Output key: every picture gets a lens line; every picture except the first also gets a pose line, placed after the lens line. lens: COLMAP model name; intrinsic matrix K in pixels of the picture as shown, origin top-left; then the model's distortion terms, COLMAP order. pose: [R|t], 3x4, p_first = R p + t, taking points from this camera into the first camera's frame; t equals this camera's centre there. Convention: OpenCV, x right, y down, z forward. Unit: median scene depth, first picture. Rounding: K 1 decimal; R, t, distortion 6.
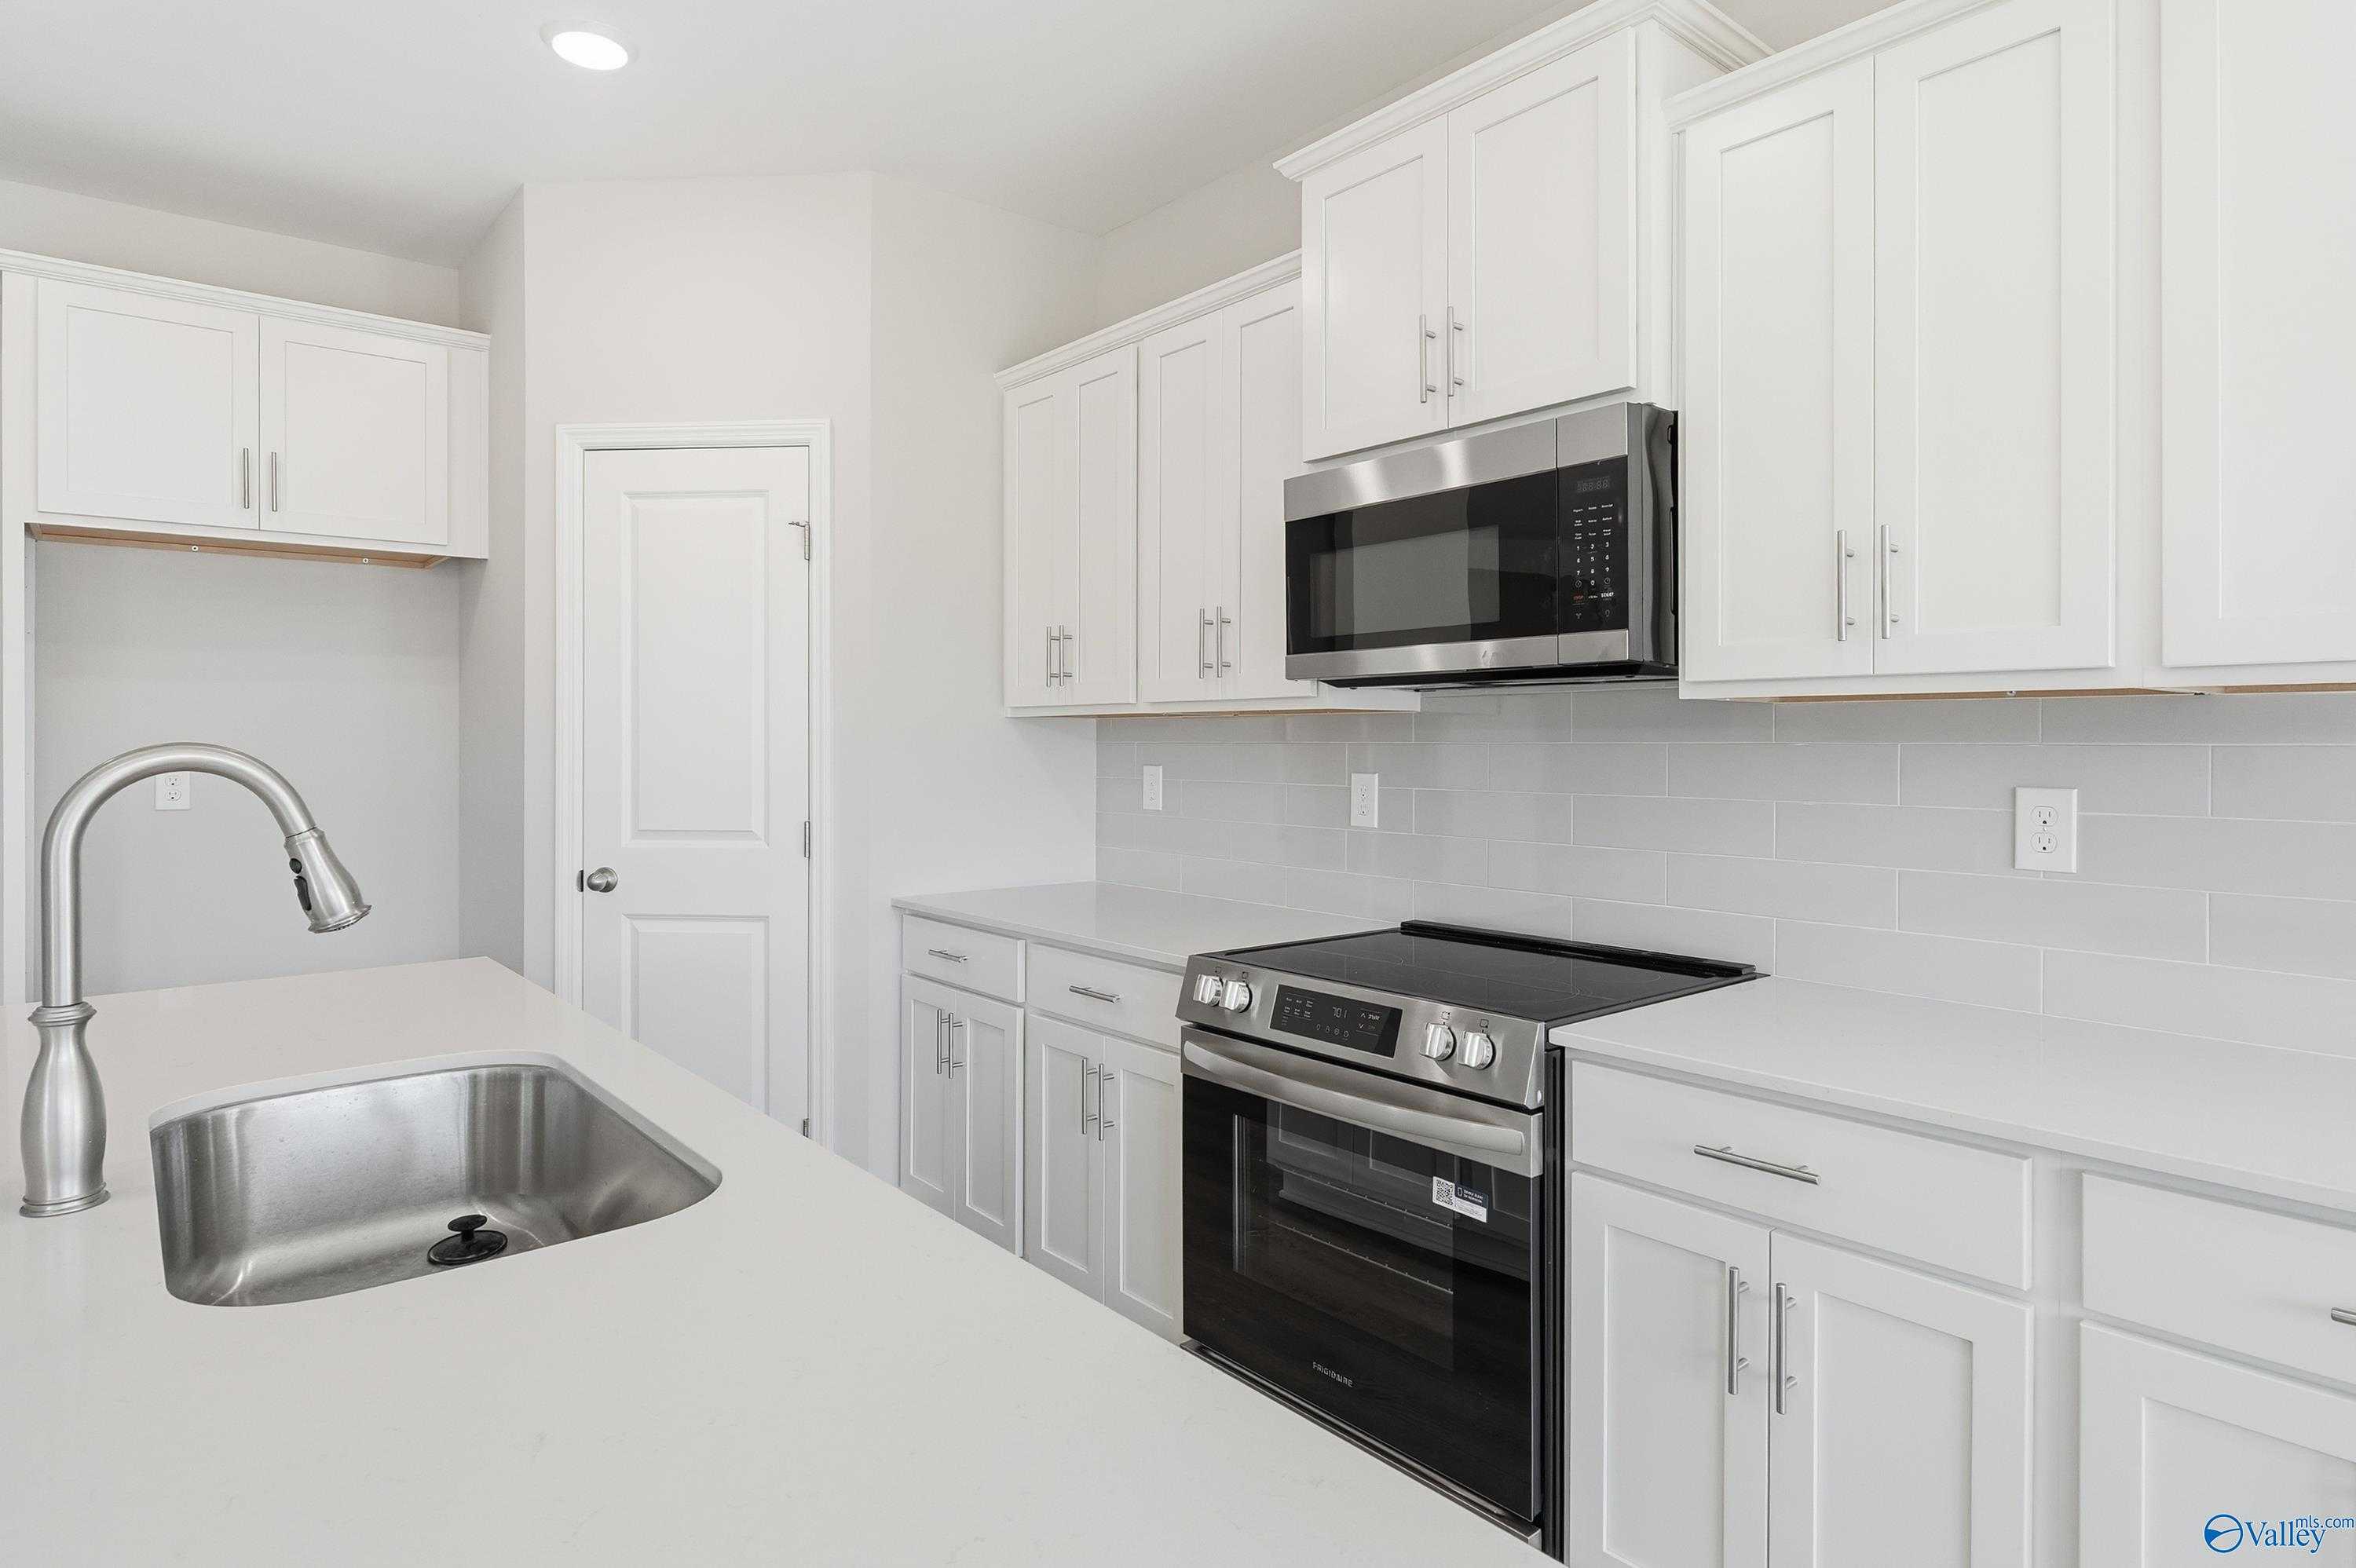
lens RADIAL K [[1298.8, 0, 1172.4], [0, 1298.8, 762.3], [0, 0, 1]] dist [0.021415, 0.000110]
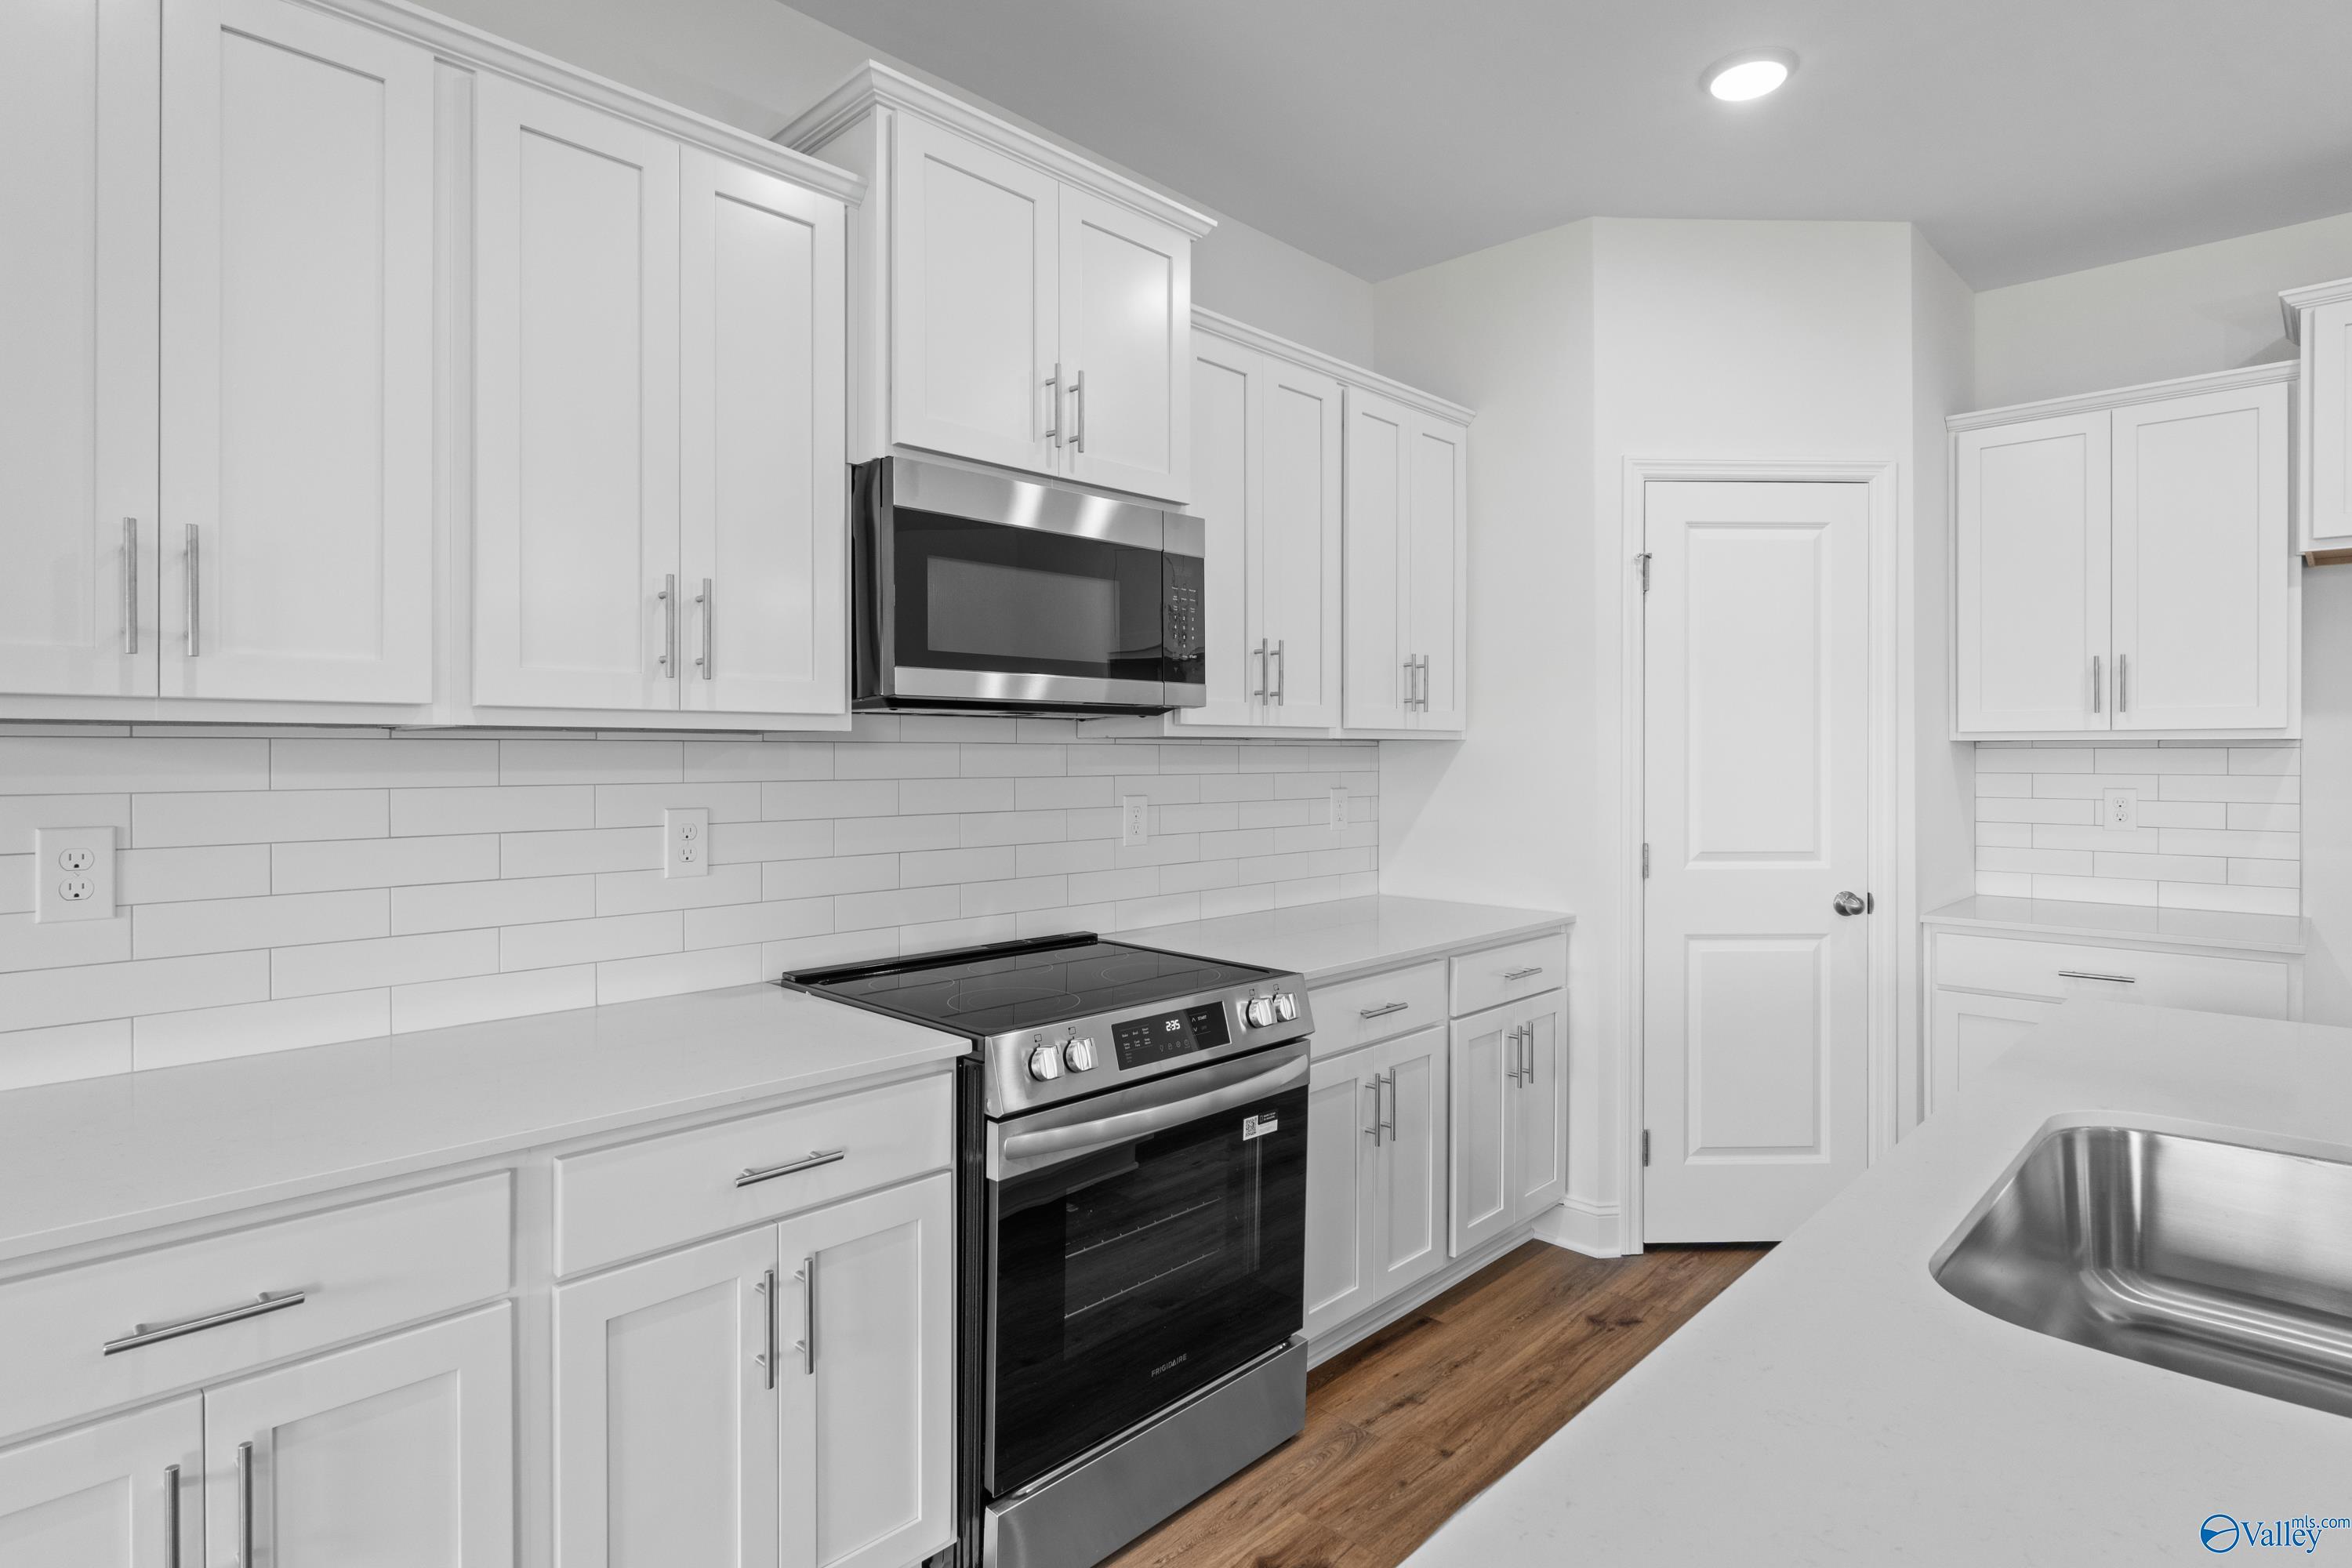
lens RADIAL K [[1227.7, 0, 1174.1], [0, 1227.7, 744.8], [0, 0, 1]] dist [-0.000565, -0.000005]
pose [[-0.120122, 0.009294, 0.992716, -0.841325], [0.024164, 0.999687, -0.006435, -0.028881], [-0.992465, 0.023215, -0.120309, 1.084682]]
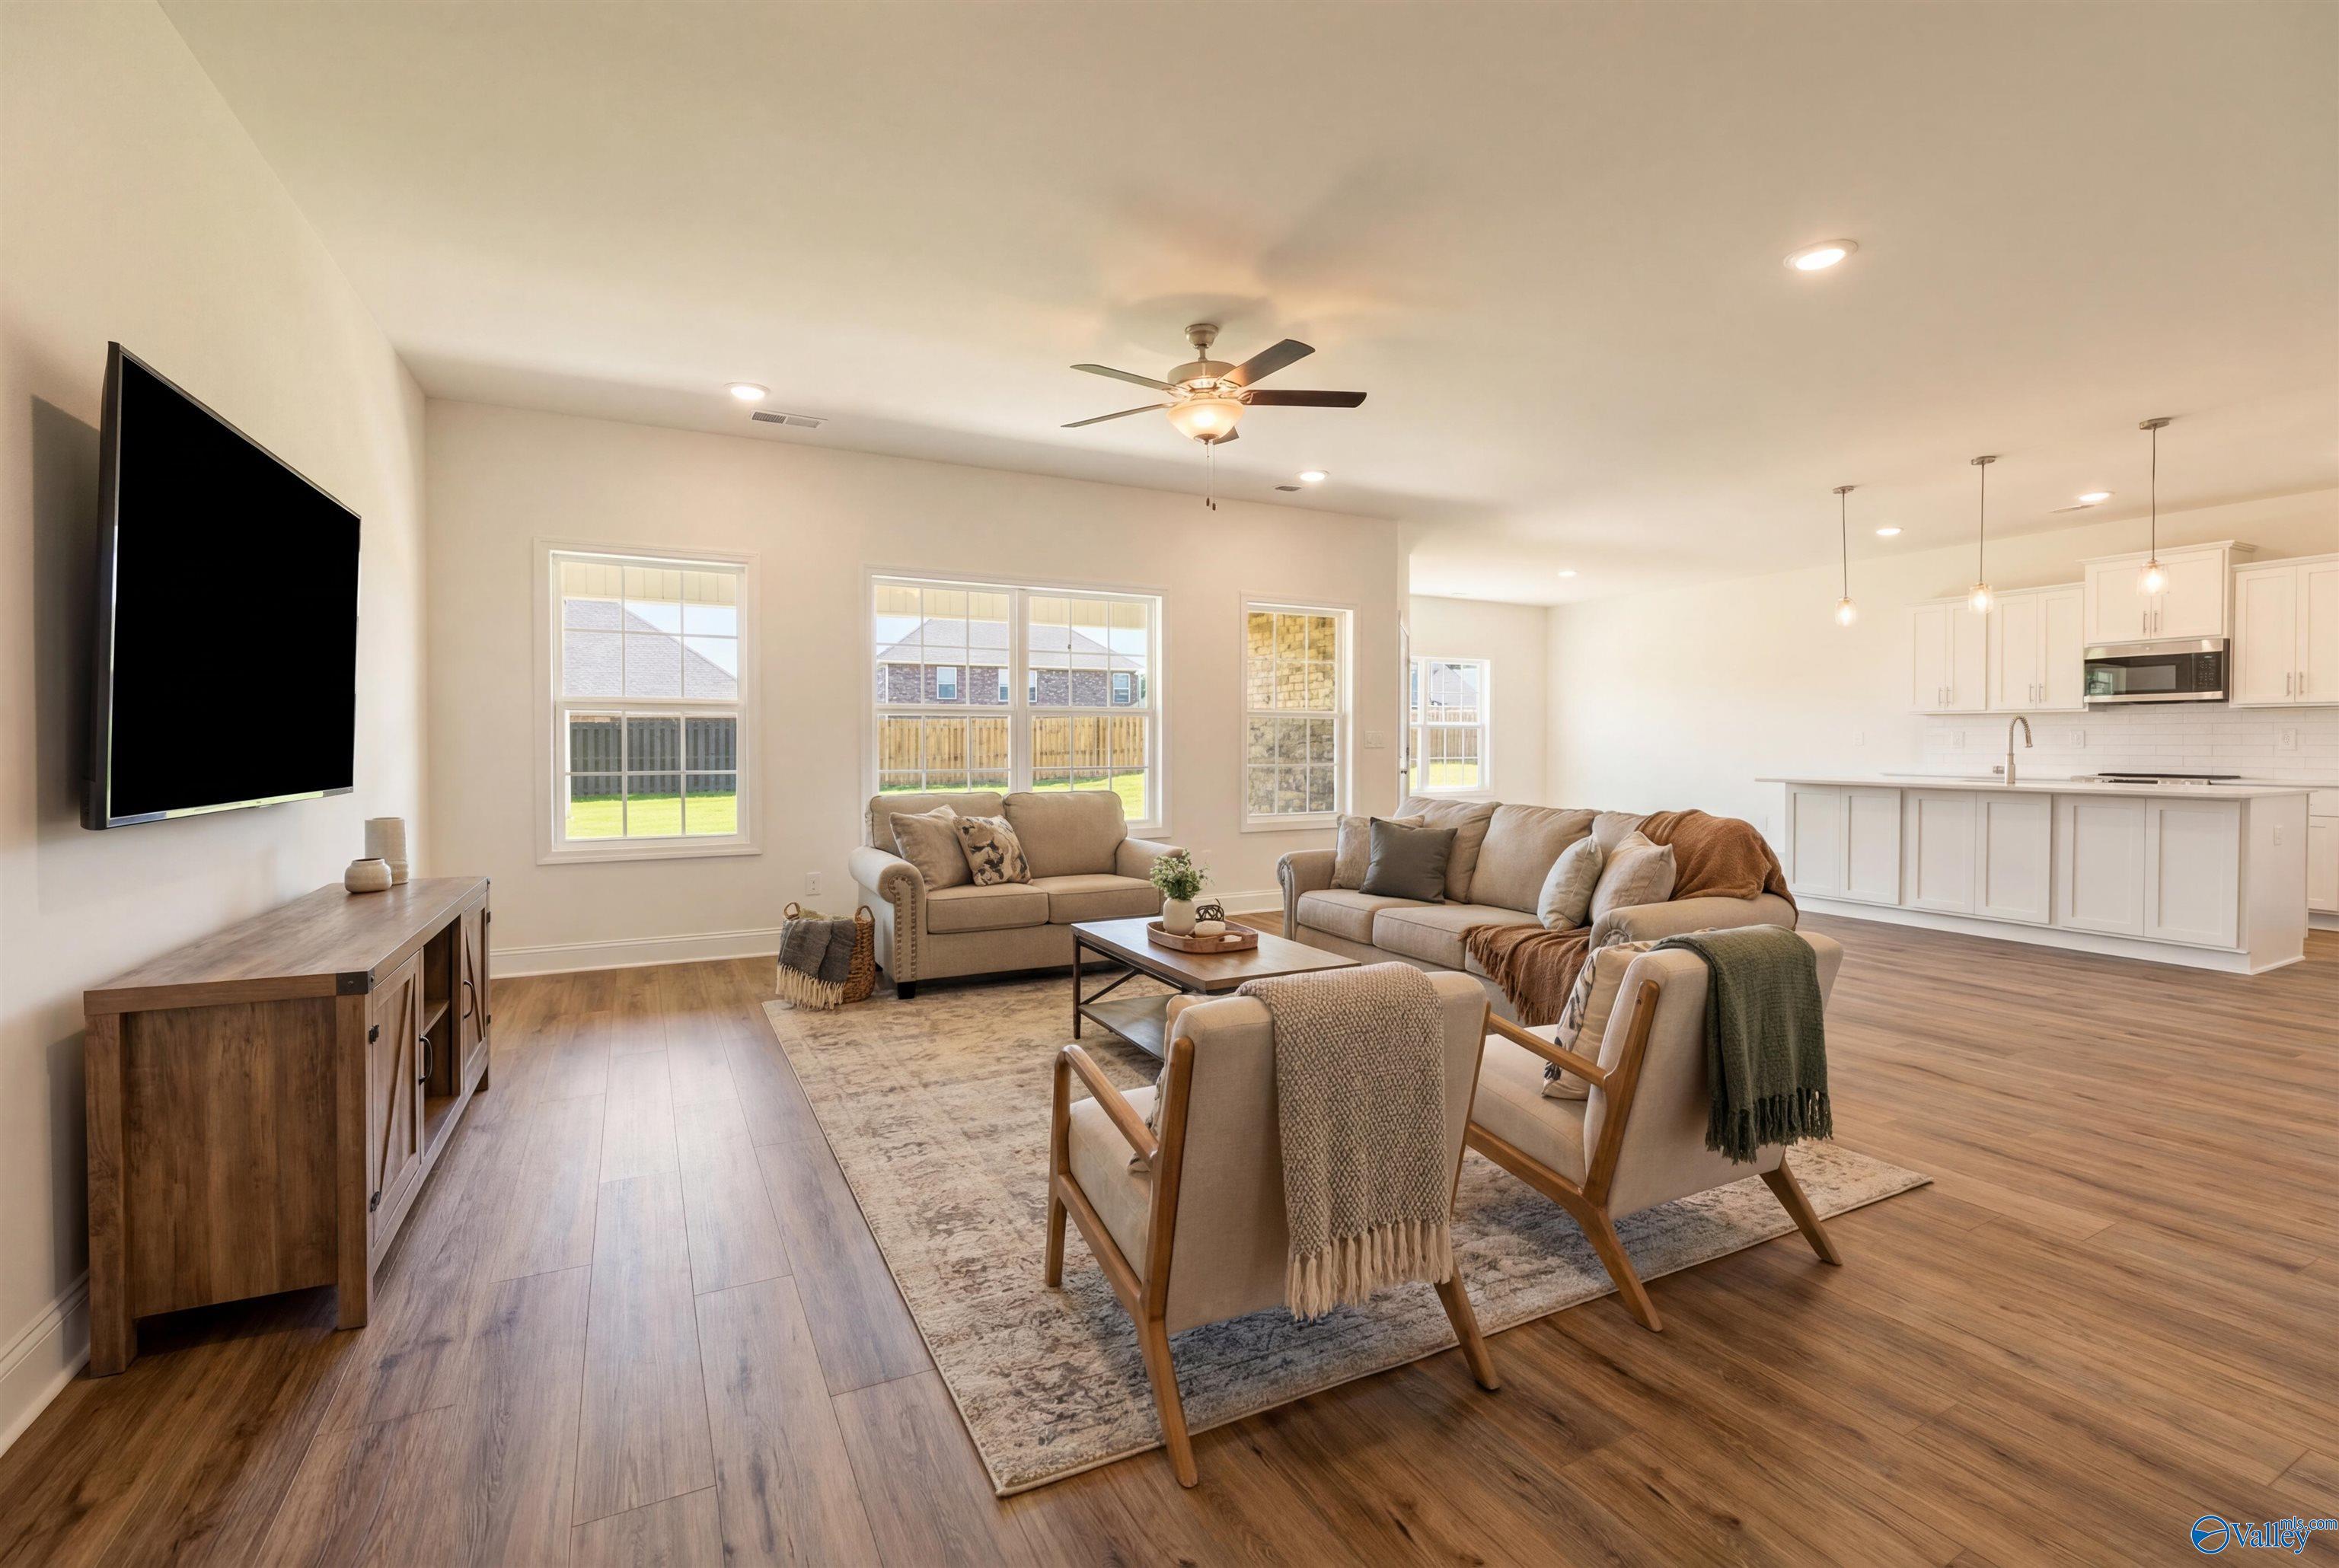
lens RADIAL K [[1057.9, 0, 1169.7], [0, 1057.9, 771.4], [0, 0, 1]] dist [-0.002384, -0.000406]
pose [[0.979290, 0.010024, -0.202212, -2.137301], [-0.011443, 0.999917, -0.005849, 0.203497], [0.202137, 0.008042, 0.979324, -2.834696]]
